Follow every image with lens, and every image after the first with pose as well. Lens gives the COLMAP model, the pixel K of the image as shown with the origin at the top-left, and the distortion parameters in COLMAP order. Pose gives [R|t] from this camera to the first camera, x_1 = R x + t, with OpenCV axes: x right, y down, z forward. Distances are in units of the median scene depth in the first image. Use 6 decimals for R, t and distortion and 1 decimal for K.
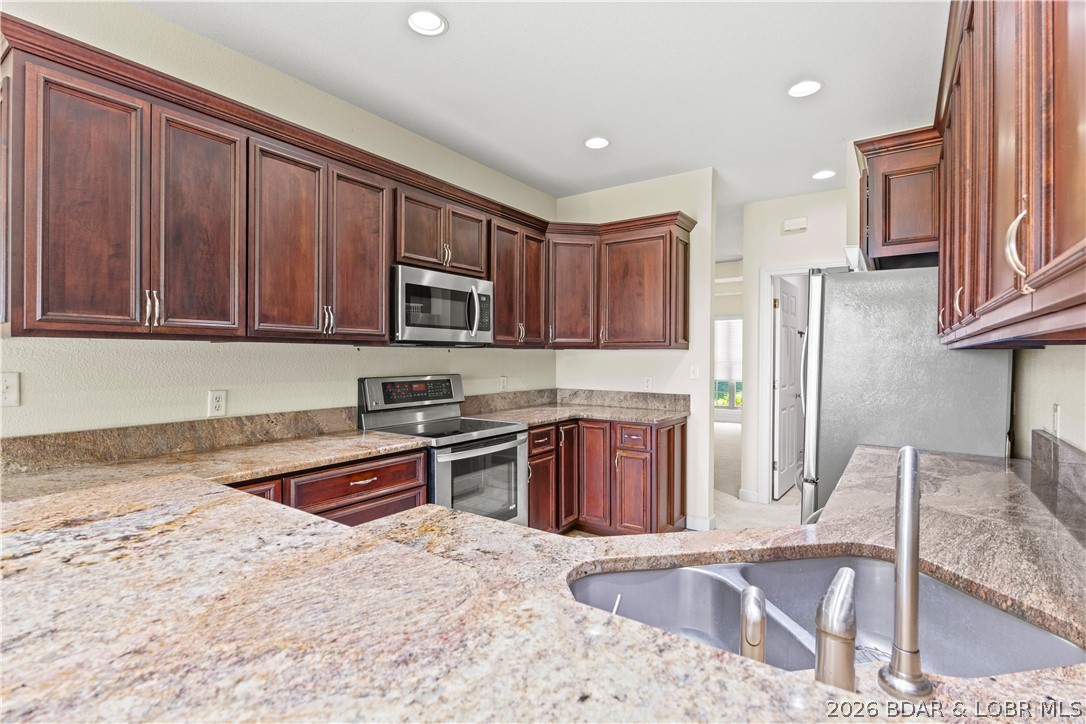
lens RADIAL K [[507.0, 0, 550.6], [0, 507.0, 354.4], [0, 0, 1]] dist [0.002453, -0.000169]
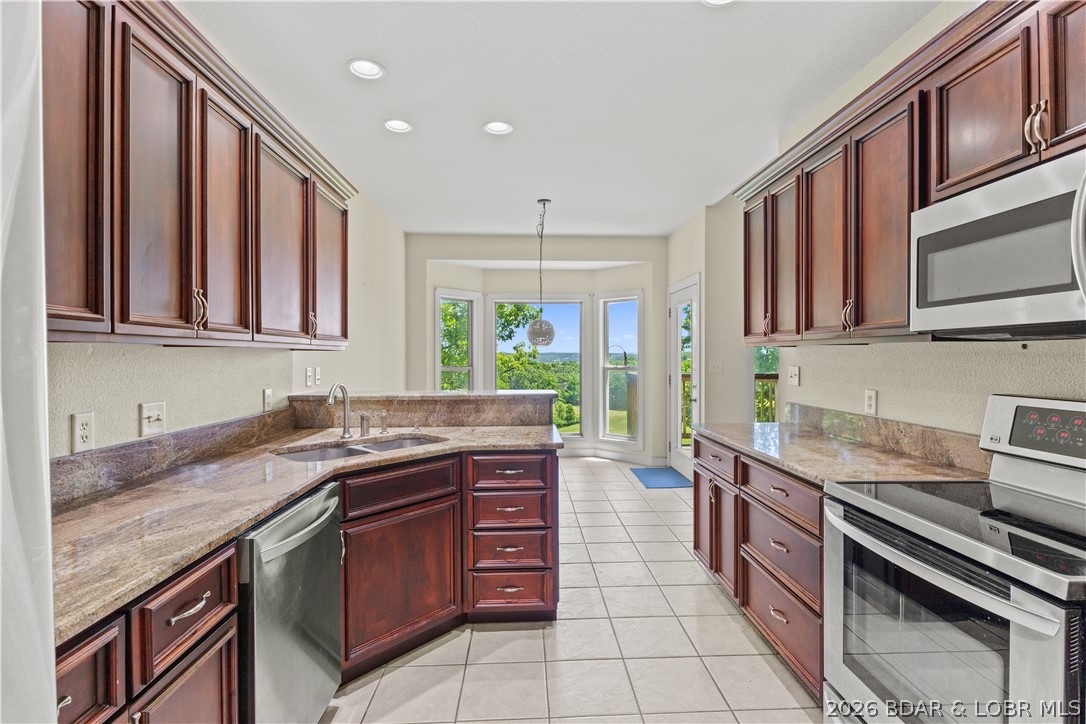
lens RADIAL K [[507.0, 0, 550.6], [0, 507.0, 354.4], [0, 0, 1]] dist [0.002453, -0.000169]
pose [[-0.784719, -0.004417, -0.619836, 0.408827], [-0.001929, 0.999987, -0.004685, 0.003030], [0.619848, -0.002481, -0.784718, 1.129201]]
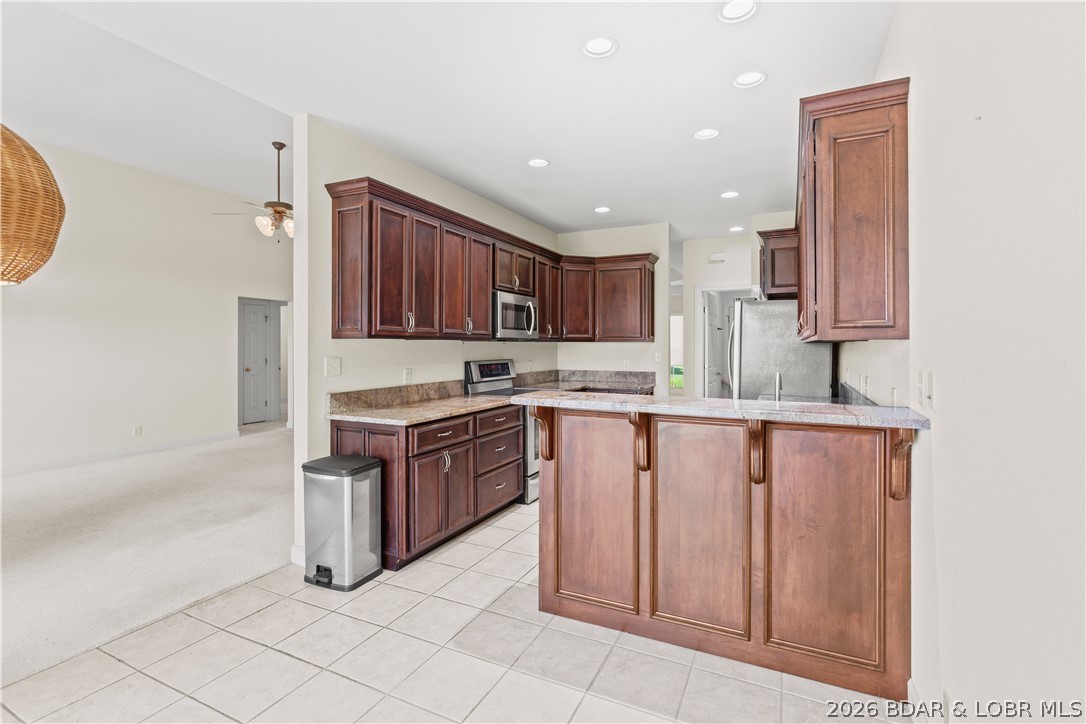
lens RADIAL K [[503.6, 0, 547.1], [0, 503.6, 342.5], [0, 0, 1]] dist [-0.000143, 0.000079]
pose [[0.987347, -0.003962, 0.158526, -0.371473], [0.004648, 0.999981, -0.003953, -0.004886], [-0.158508, 0.004640, 0.987347, -0.569451]]
